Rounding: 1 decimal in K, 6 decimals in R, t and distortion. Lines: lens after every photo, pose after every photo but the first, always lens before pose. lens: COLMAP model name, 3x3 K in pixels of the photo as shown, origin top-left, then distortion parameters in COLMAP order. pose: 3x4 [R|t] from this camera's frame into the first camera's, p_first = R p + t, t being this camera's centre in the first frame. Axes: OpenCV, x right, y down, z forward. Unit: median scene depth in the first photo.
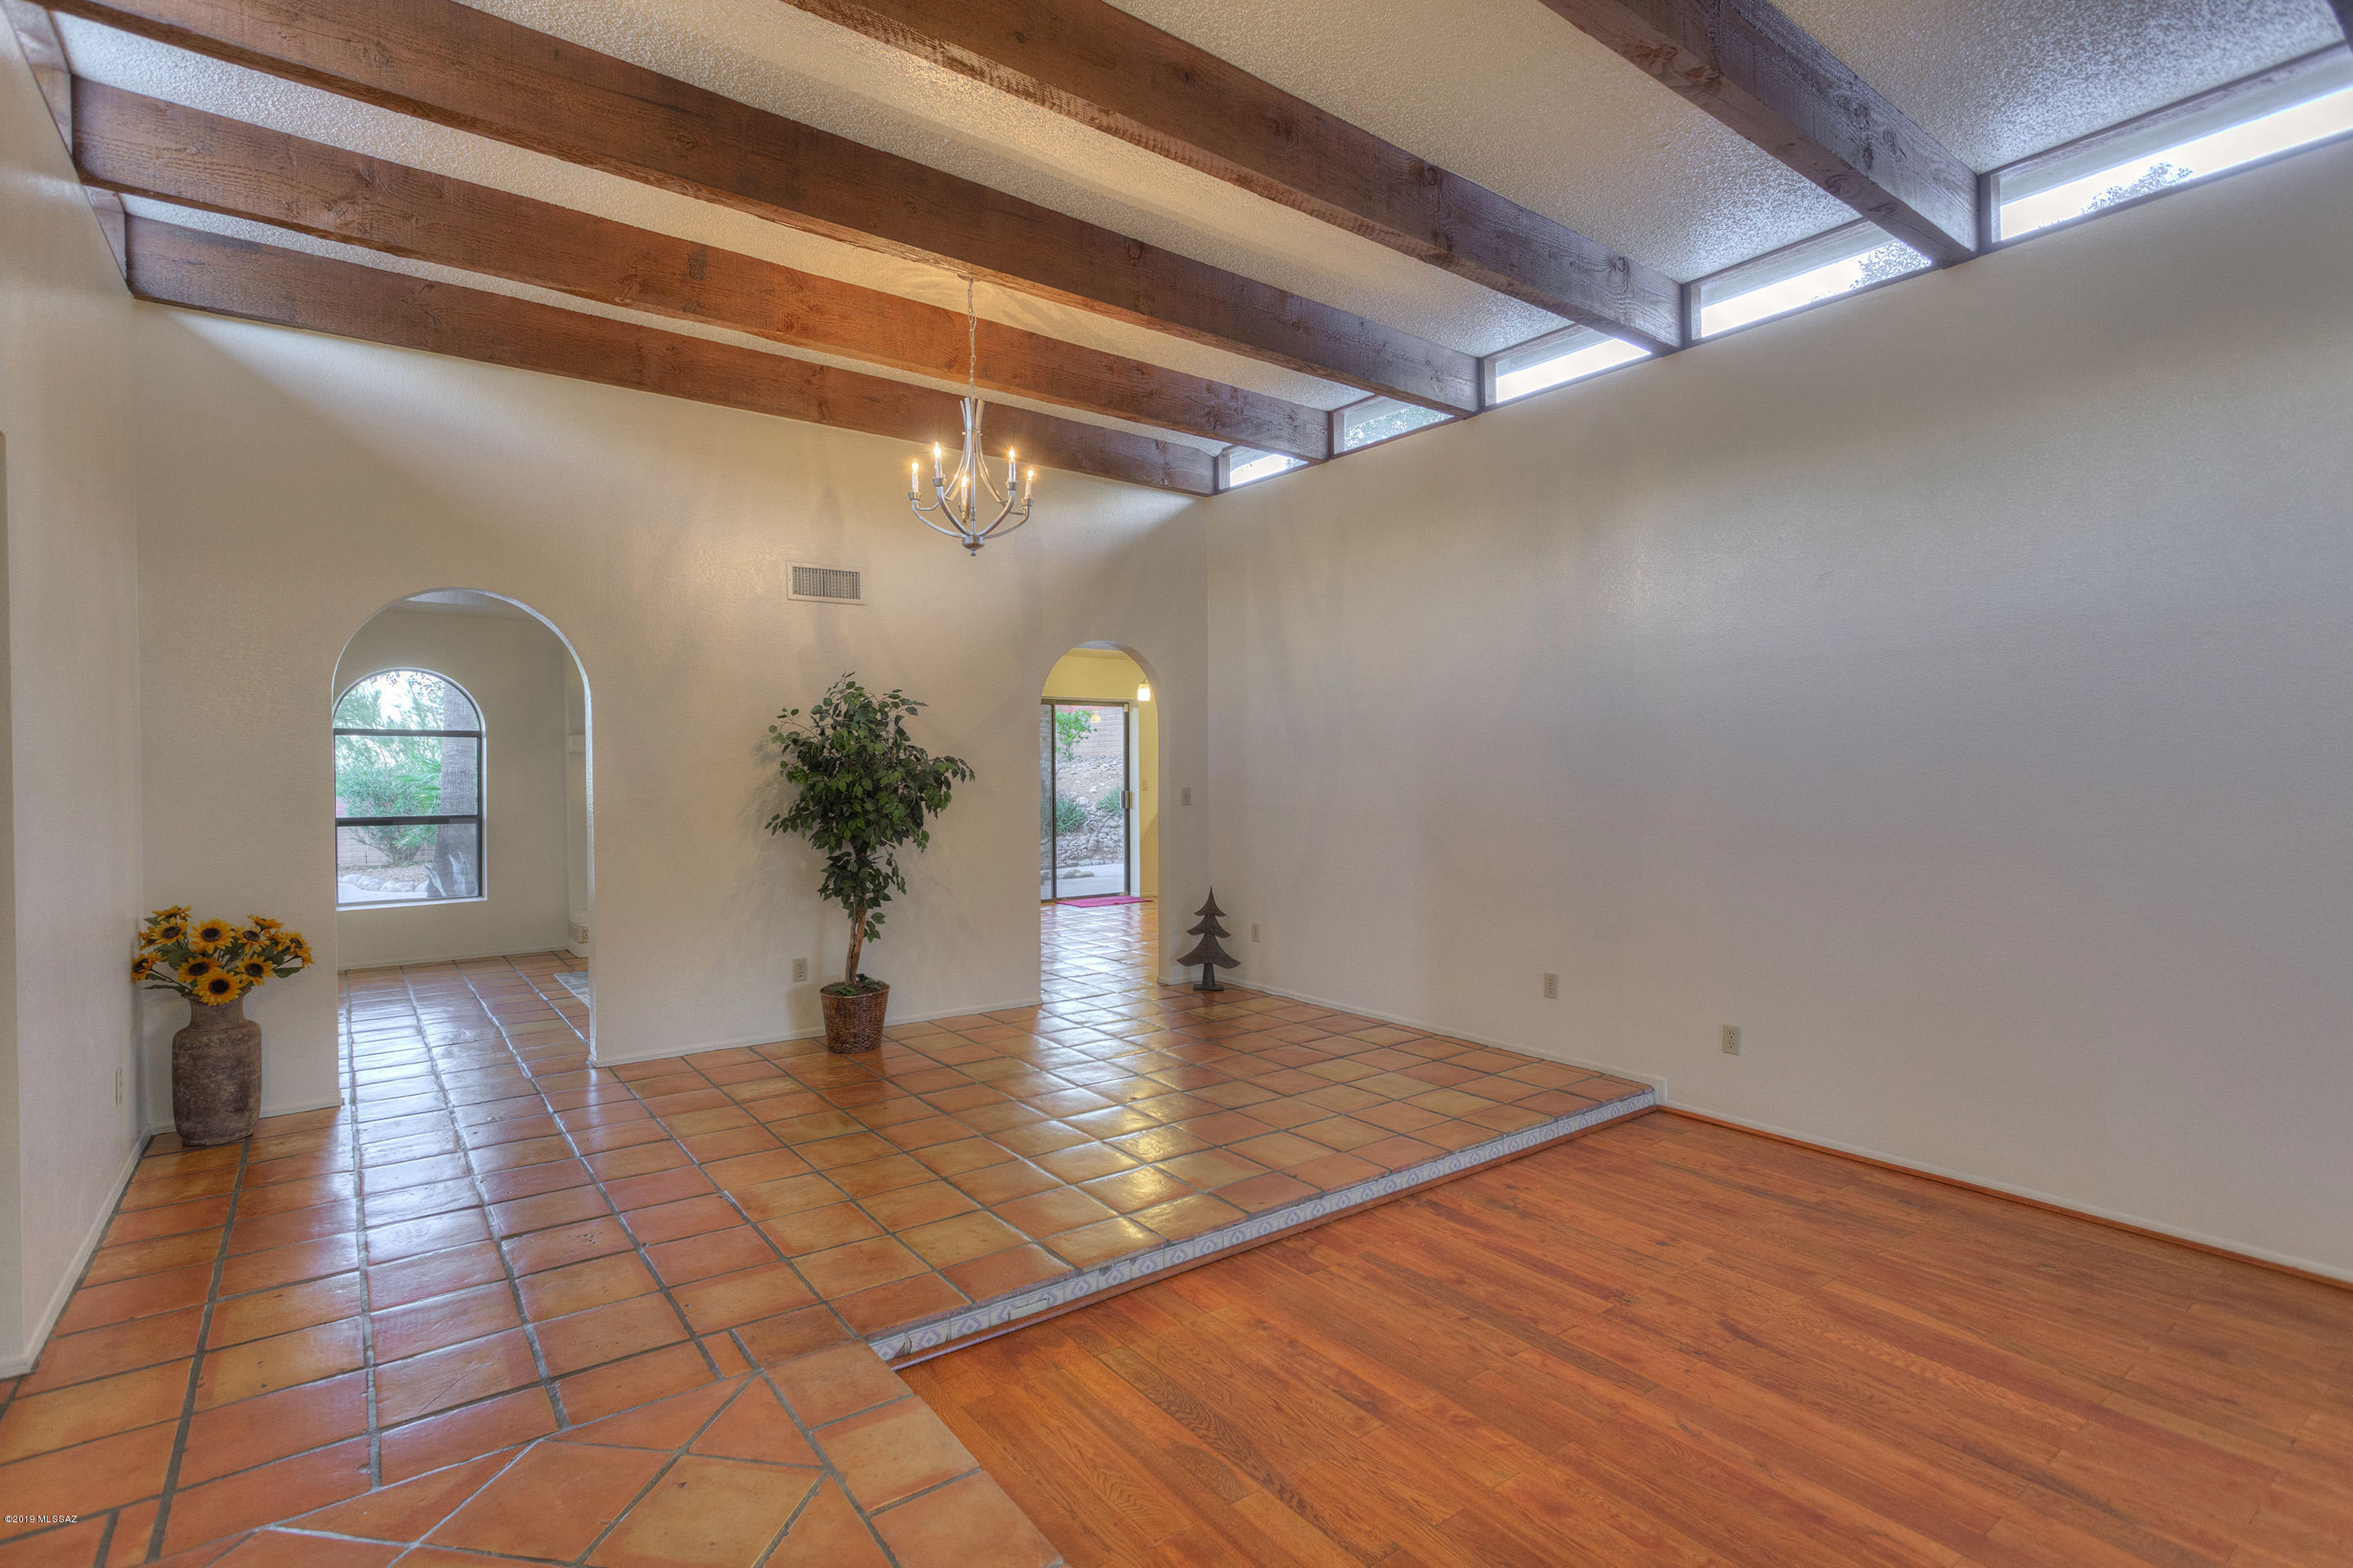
lens RADIAL K [[1110.3, 0, 1168.6], [0, 1110.3, 778.9], [0, 0, 1]] dist [-0.000450, 0.000836]
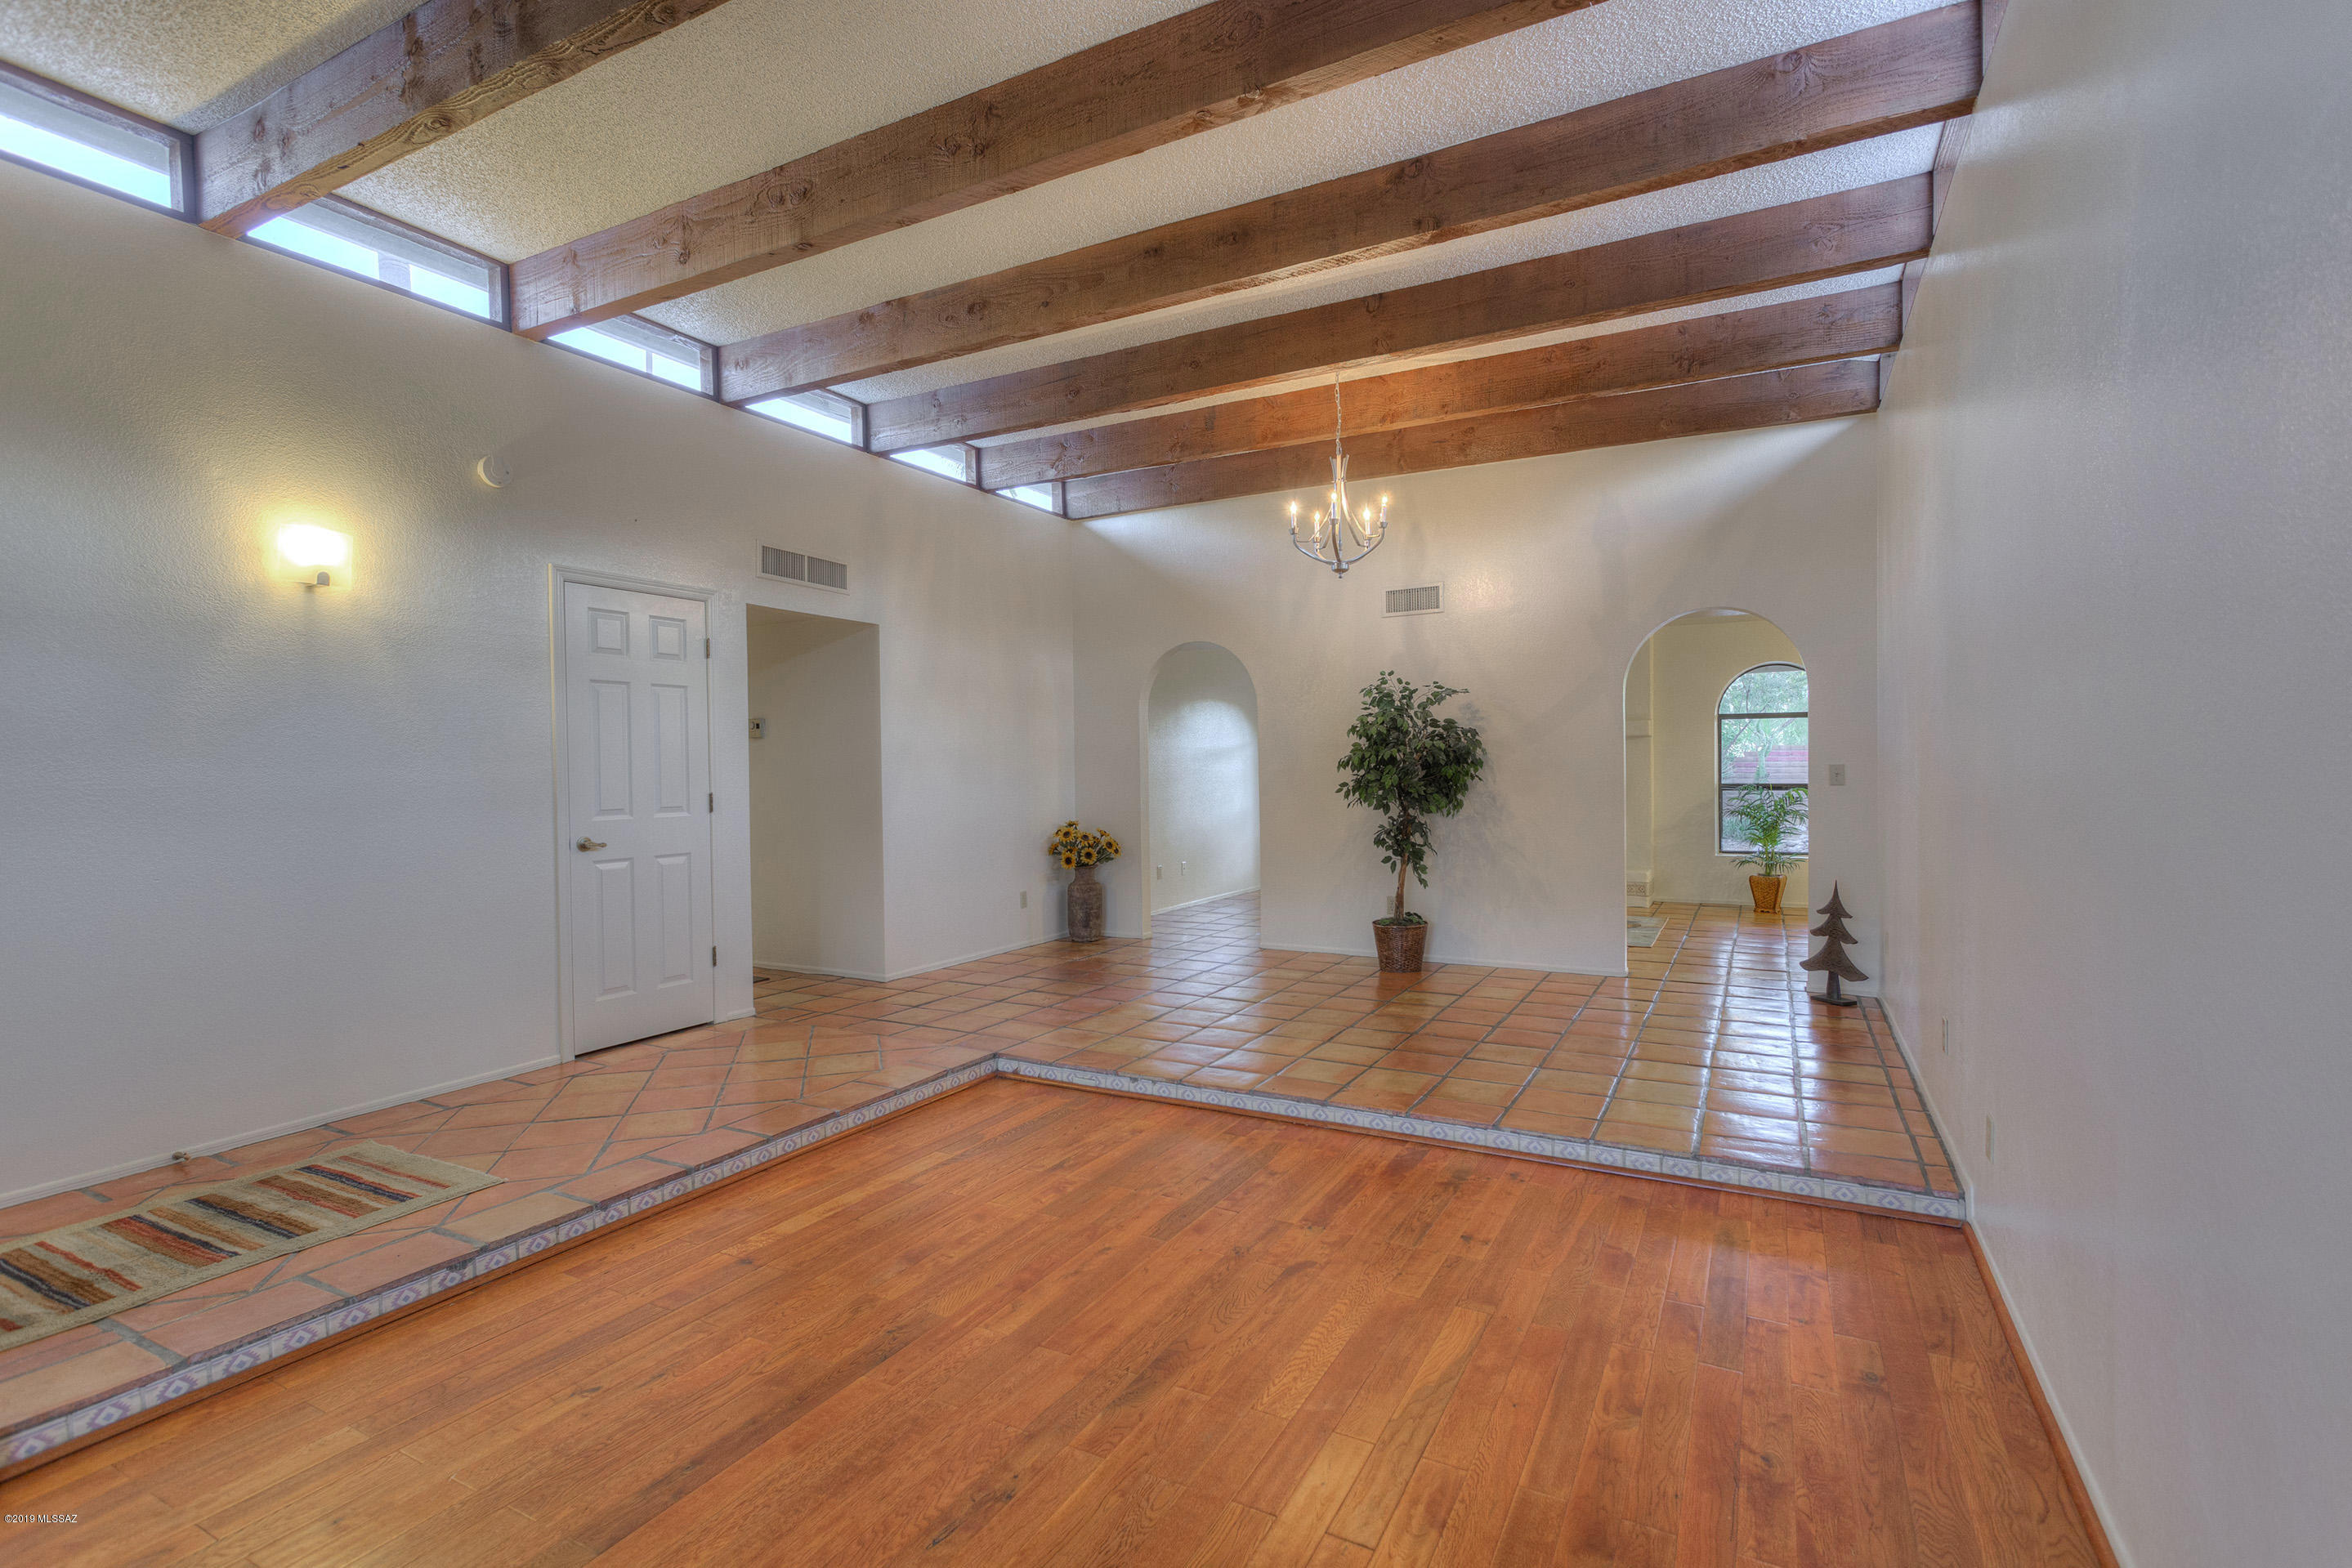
lens RADIAL K [[1109.9, 0, 1168.1], [0, 1109.9, 778.9], [0, 0, 1]] dist [-0.000450, 0.000836]
pose [[0.421034, 0.009678, -0.906993, 0.998126], [0.000662, 0.999940, 0.010977, 0.016264], [0.907045, -0.005222, 0.421002, 0.317285]]
